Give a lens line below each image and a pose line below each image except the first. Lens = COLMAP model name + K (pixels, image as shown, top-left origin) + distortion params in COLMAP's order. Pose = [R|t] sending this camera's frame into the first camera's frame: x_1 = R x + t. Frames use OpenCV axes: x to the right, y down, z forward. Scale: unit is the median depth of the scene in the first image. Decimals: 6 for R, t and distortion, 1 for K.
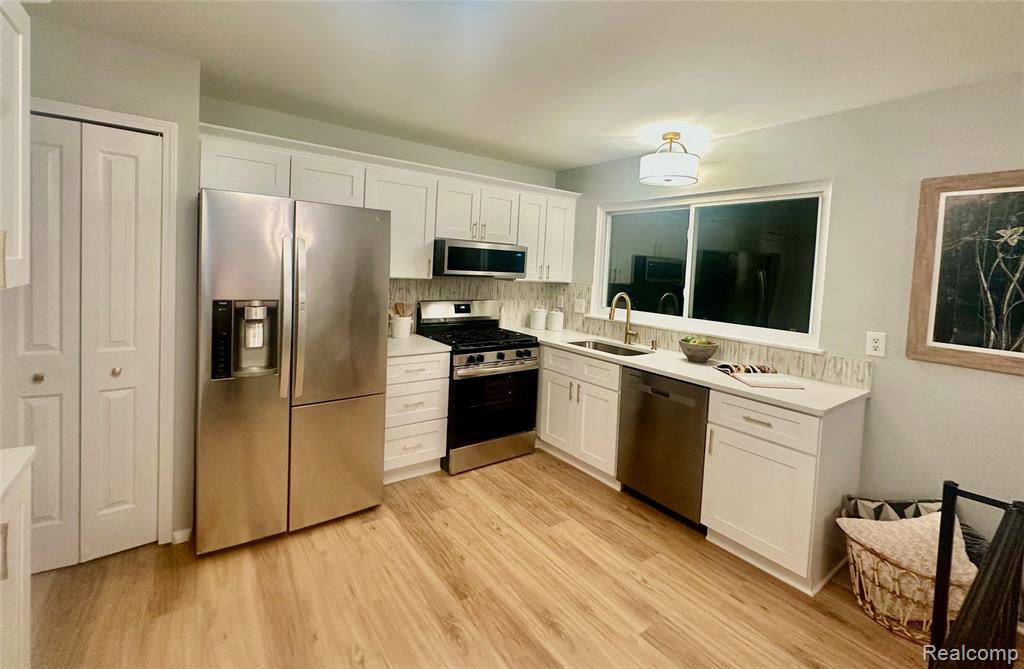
lens RADIAL K [[444.3, 0, 511.0], [0, 444.3, 285.9], [0, 0, 1]] dist [0.001345, -0.000370]
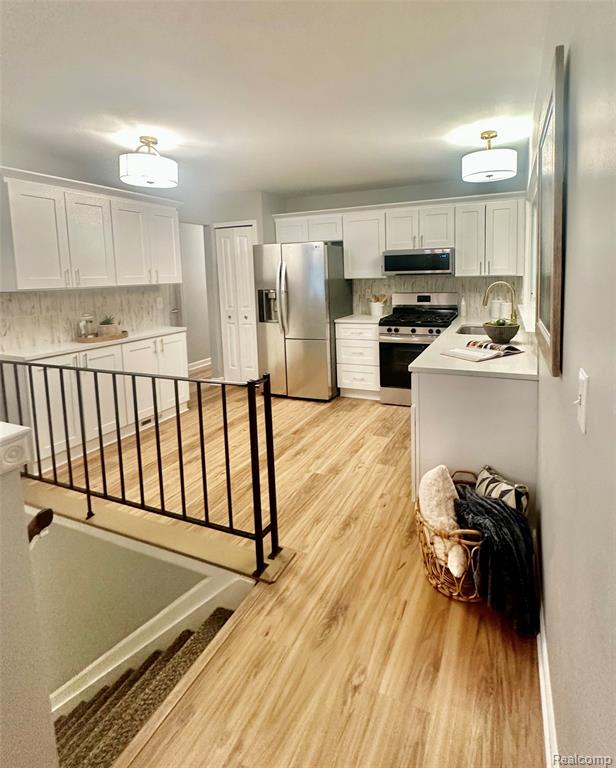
lens RADIAL K [[395.1, 0, 342.5], [0, 395.1, 309.4], [0, 0, 1]] dist [-0.002531, 0.000049]
pose [[0.513354, 0.017498, -0.857998, 1.130746], [0.011140, 0.999572, 0.027050, 0.067096], [0.858104, -0.023444, 0.512940, 0.210796]]
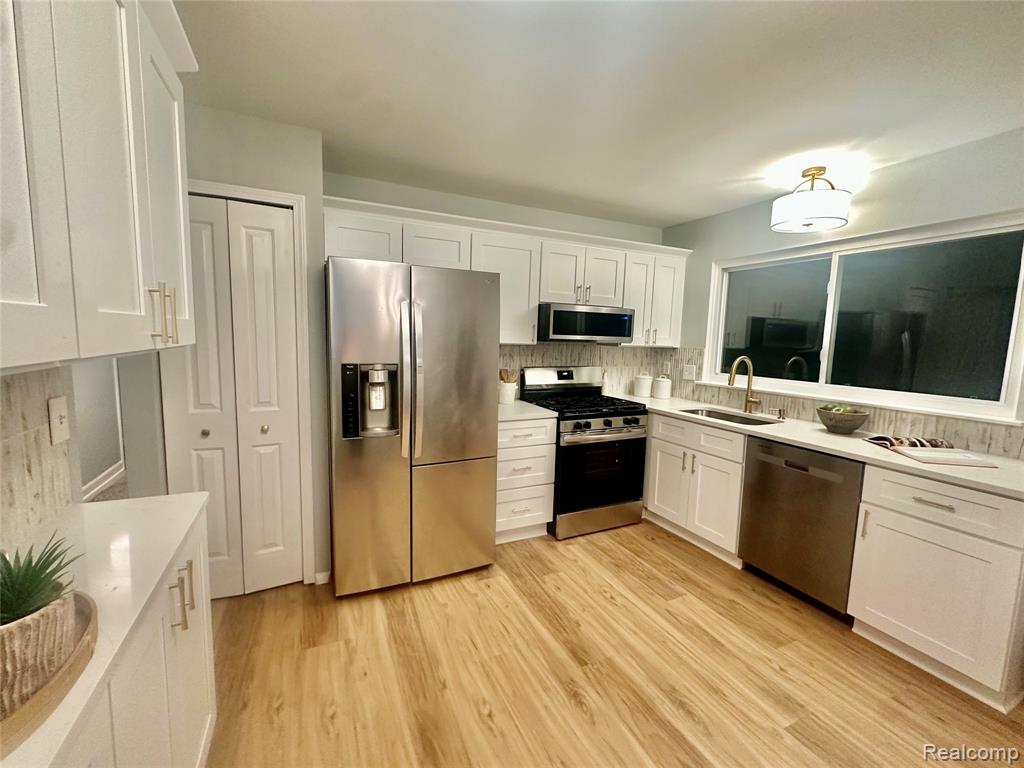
lens RADIAL K [[432.8, 0, 512.0], [0, 432.8, 384.0], [0, 0, 1]] dist [-0.001171, 0.000622]
pose [[0.981940, 0.000537, -0.189190, -0.060403], [0.010886, 0.998179, 0.059332, 0.017872], [0.188878, -0.060320, 0.980146, 0.051337]]
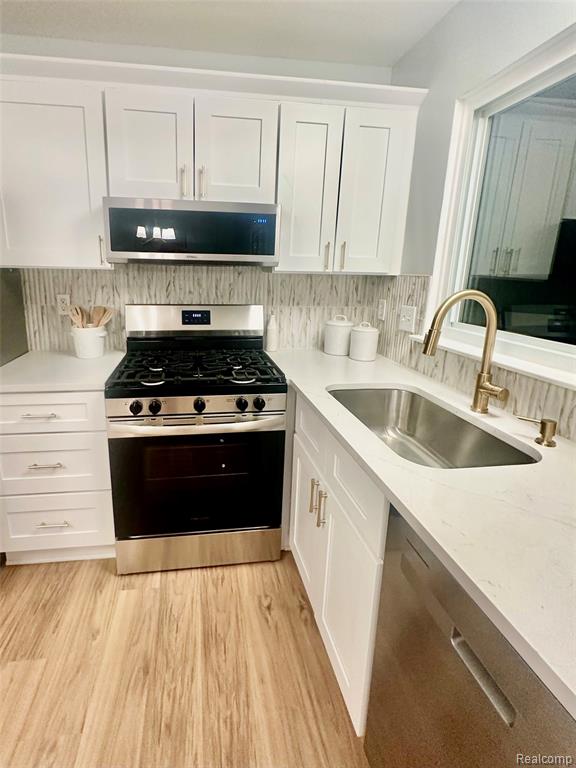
lens RADIAL K [[374.8, 0, 241.2], [0, 374.8, 355.7], [0, 0, 1]] dist [0.002595, 0.000748]
pose [[0.874691, 0.078674, -0.478252, 0.300739], [0.001942, 0.986161, 0.165778, 0.021382], [0.484676, -0.145934, 0.862434, 0.761526]]
